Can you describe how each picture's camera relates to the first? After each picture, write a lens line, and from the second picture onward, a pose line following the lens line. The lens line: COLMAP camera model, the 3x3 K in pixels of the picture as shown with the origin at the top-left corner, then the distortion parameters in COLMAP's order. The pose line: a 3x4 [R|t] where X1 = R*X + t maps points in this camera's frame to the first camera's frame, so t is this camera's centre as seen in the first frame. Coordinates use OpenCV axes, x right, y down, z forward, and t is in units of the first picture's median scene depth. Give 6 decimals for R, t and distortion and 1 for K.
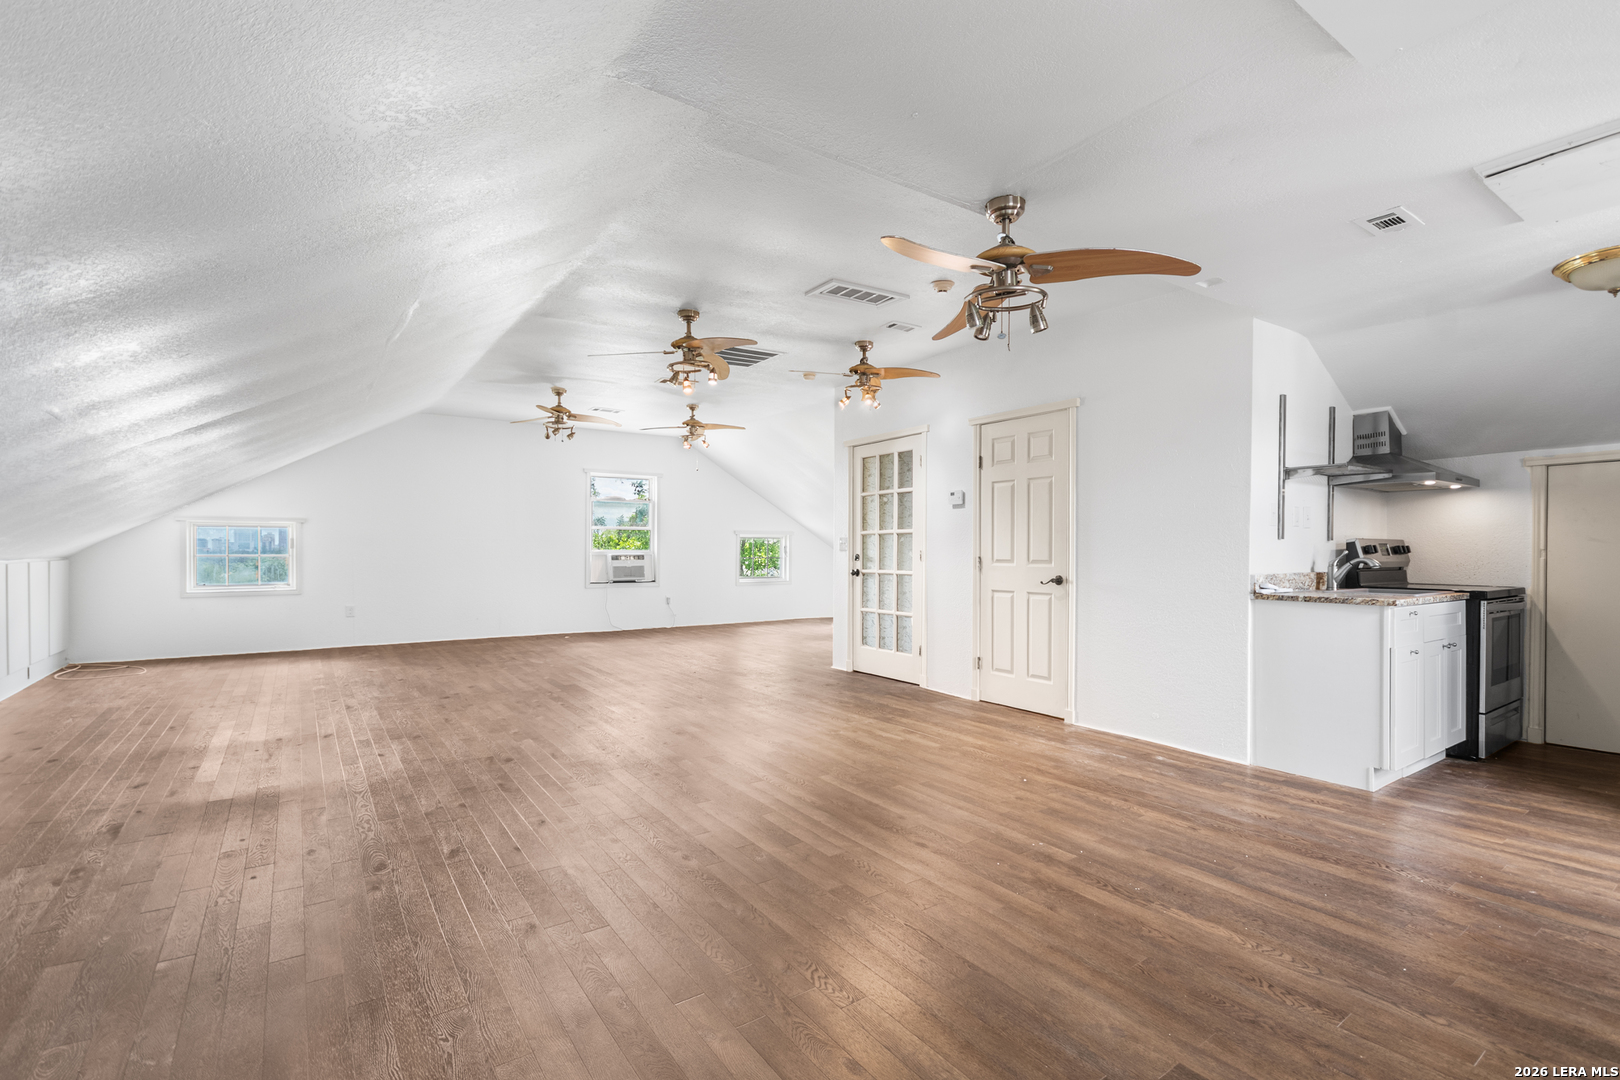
lens RADIAL K [[728.9, 0, 812.4], [0, 728.9, 558.1], [0, 0, 1]] dist [-0.000997, -0.001092]
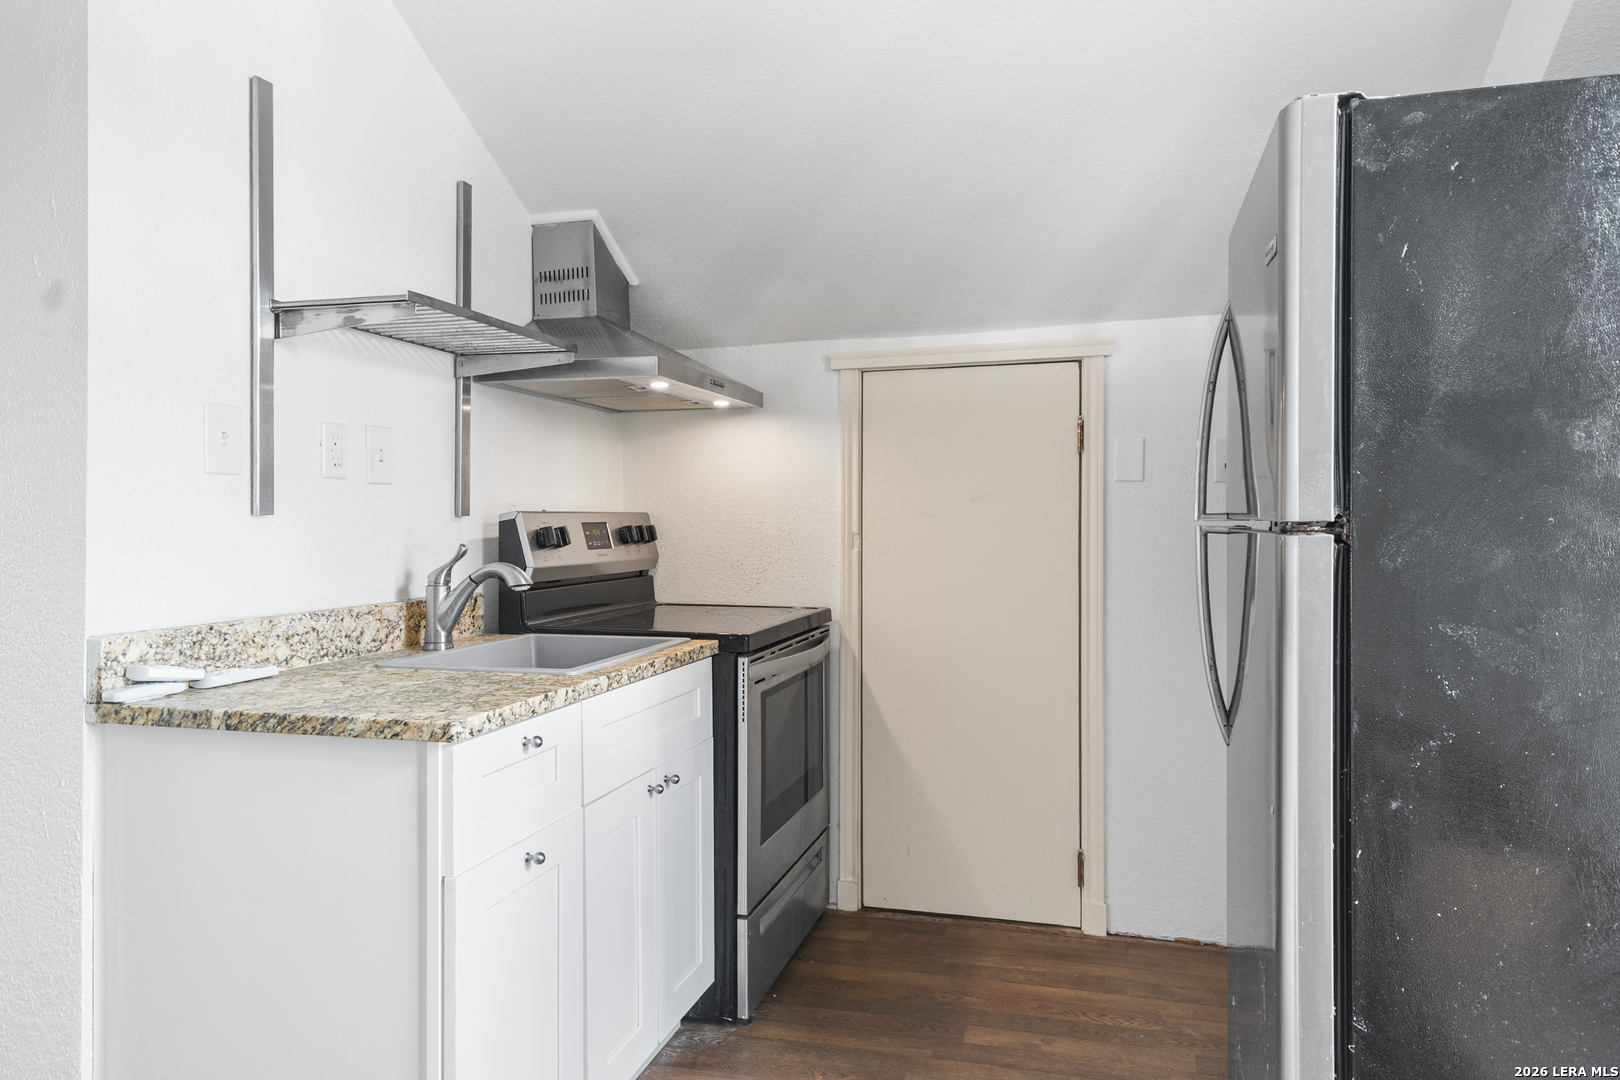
lens RADIAL K [[1052.5, 0, 810.2], [0, 1052.5, 516.0], [0, 0, 1]] dist [0.001527, 0.000211]
pose [[0.771283, -0.001492, 0.636490, 0.503341], [0.007430, 0.999950, -0.006659, -0.019595], [-0.636448, 0.009866, 0.771256, 0.443721]]
